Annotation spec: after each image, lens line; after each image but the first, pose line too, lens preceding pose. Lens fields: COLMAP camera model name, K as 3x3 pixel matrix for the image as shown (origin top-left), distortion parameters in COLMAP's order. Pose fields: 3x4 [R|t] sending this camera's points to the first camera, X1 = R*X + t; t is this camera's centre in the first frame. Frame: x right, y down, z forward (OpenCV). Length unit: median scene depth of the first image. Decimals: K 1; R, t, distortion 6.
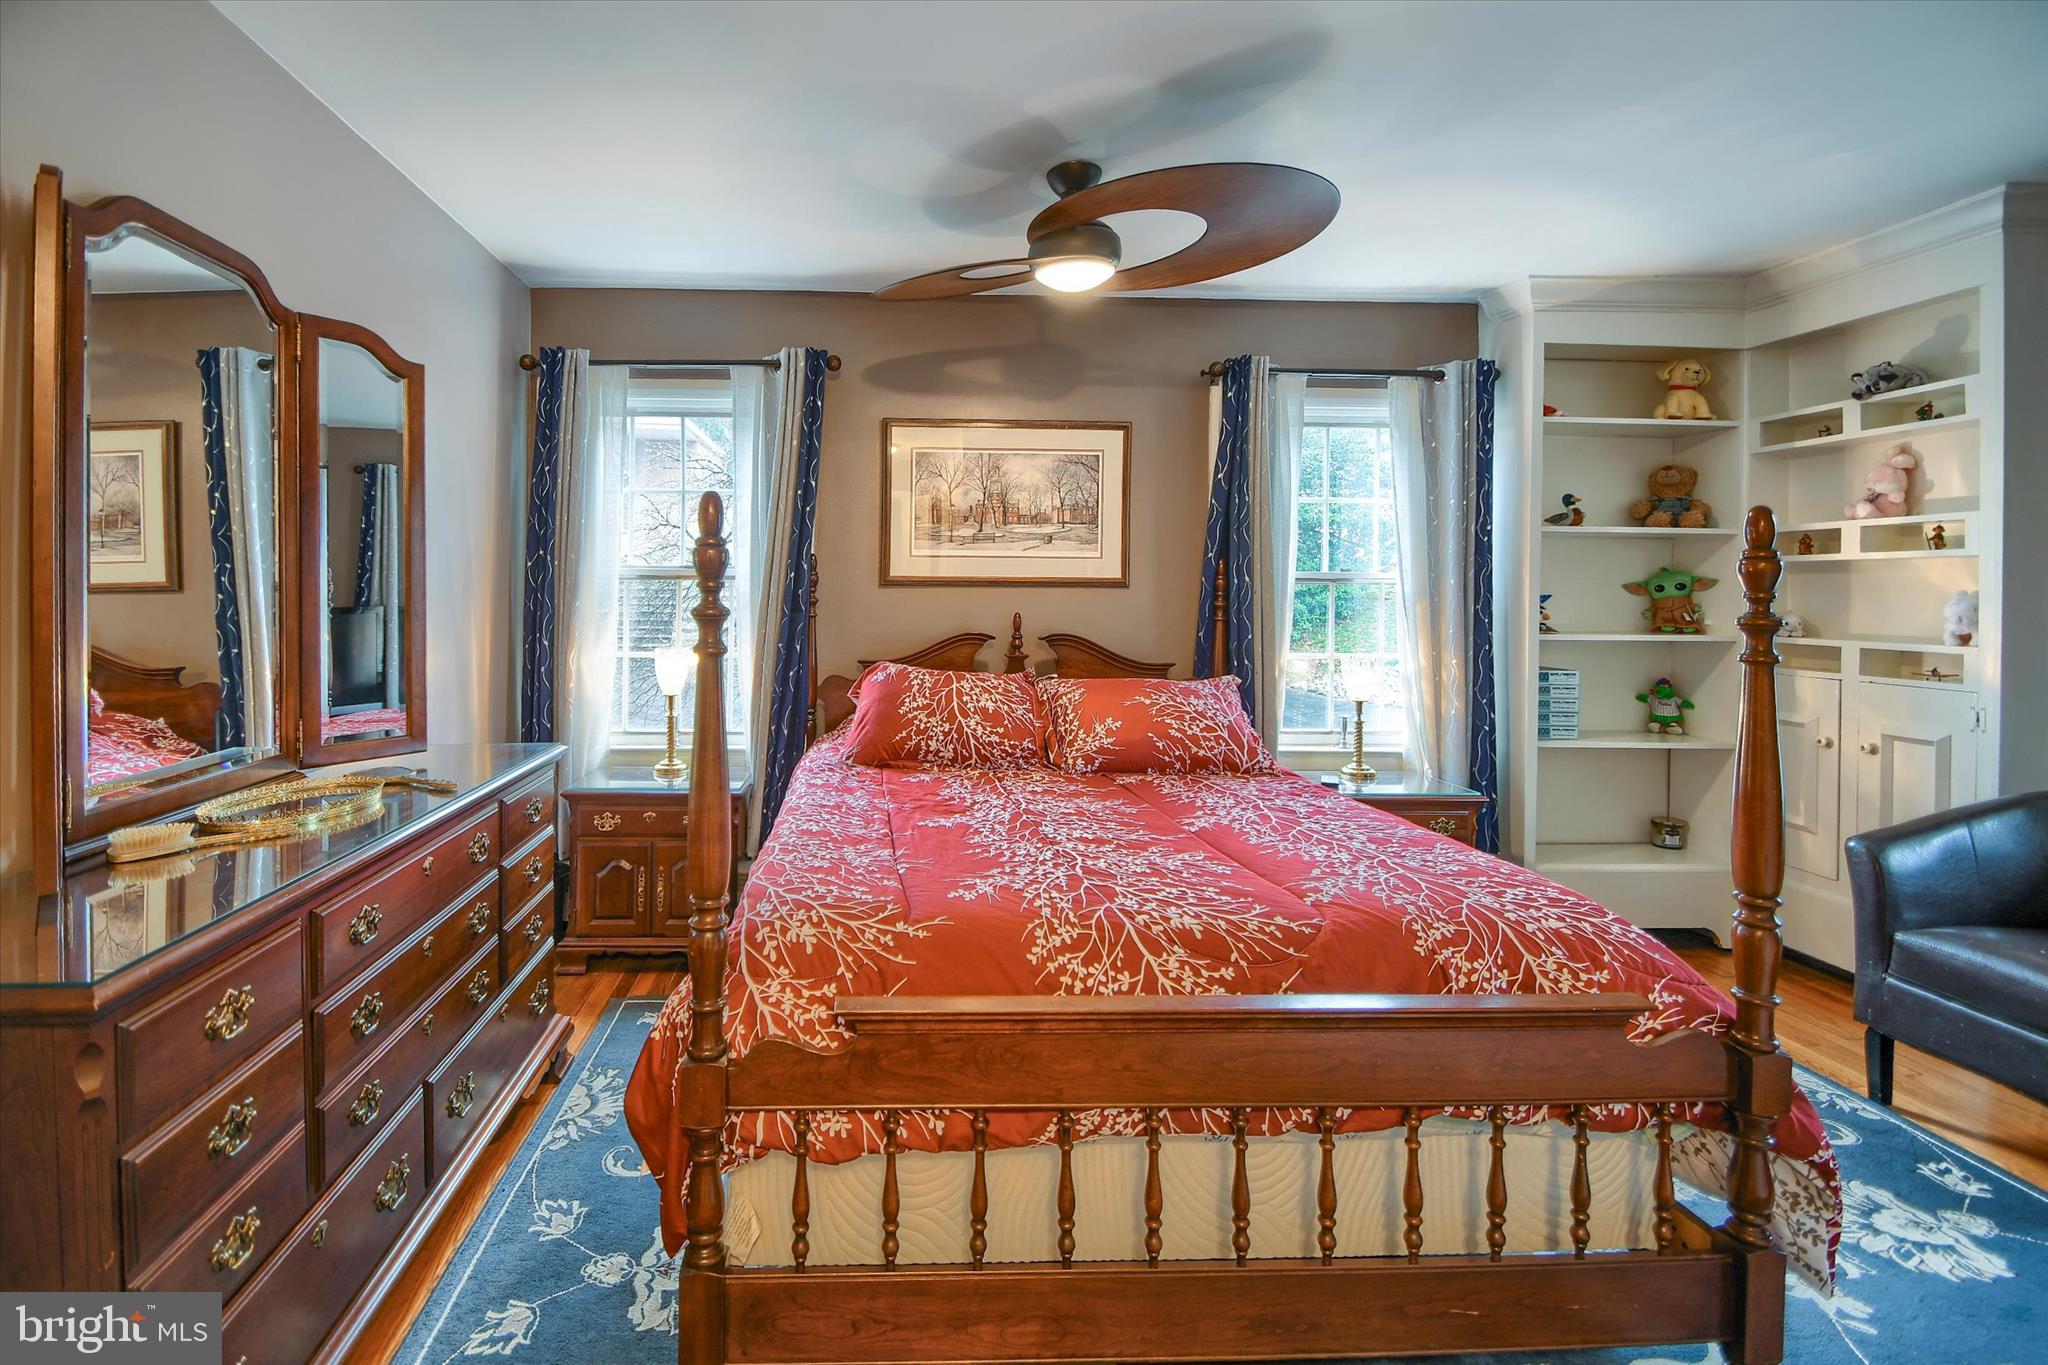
lens RADIAL K [[904.8, 0, 979.1], [0, 904.8, 605.5], [0, 0, 1]] dist [-0.000743, -0.008580]
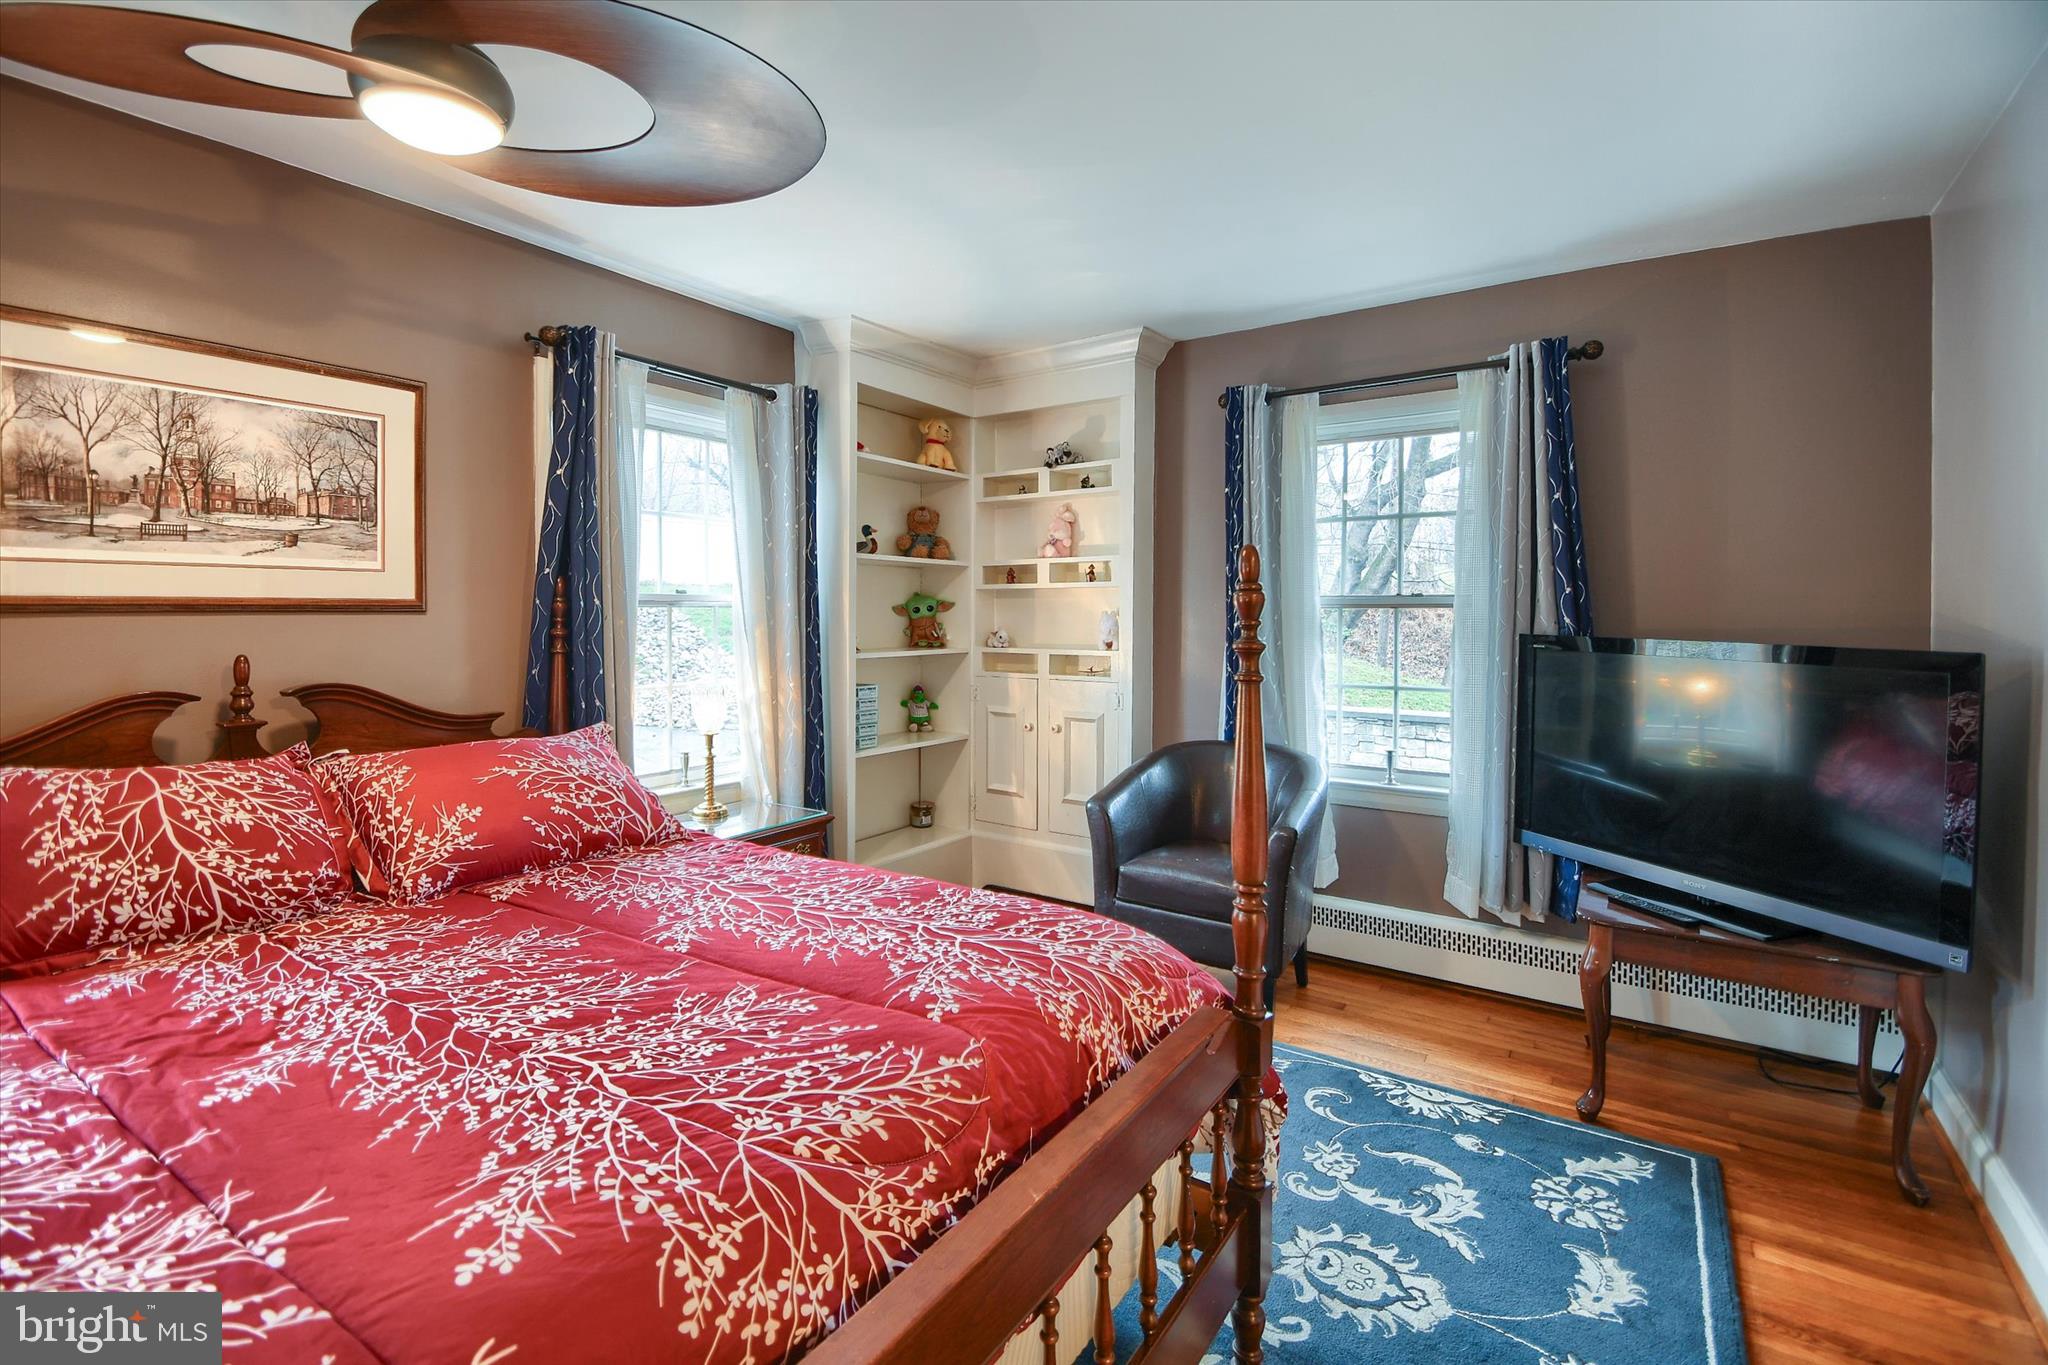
lens RADIAL K [[901.6, 0, 1027.5], [0, 901.6, 635.1], [0, 0, 1]] dist [0.015535, -0.016583]
pose [[0.655152, -0.024614, 0.755096, -0.065678], [0.017133, 0.999696, 0.017722, -0.006763], [-0.755303, 0.001326, 0.655375, 0.165144]]
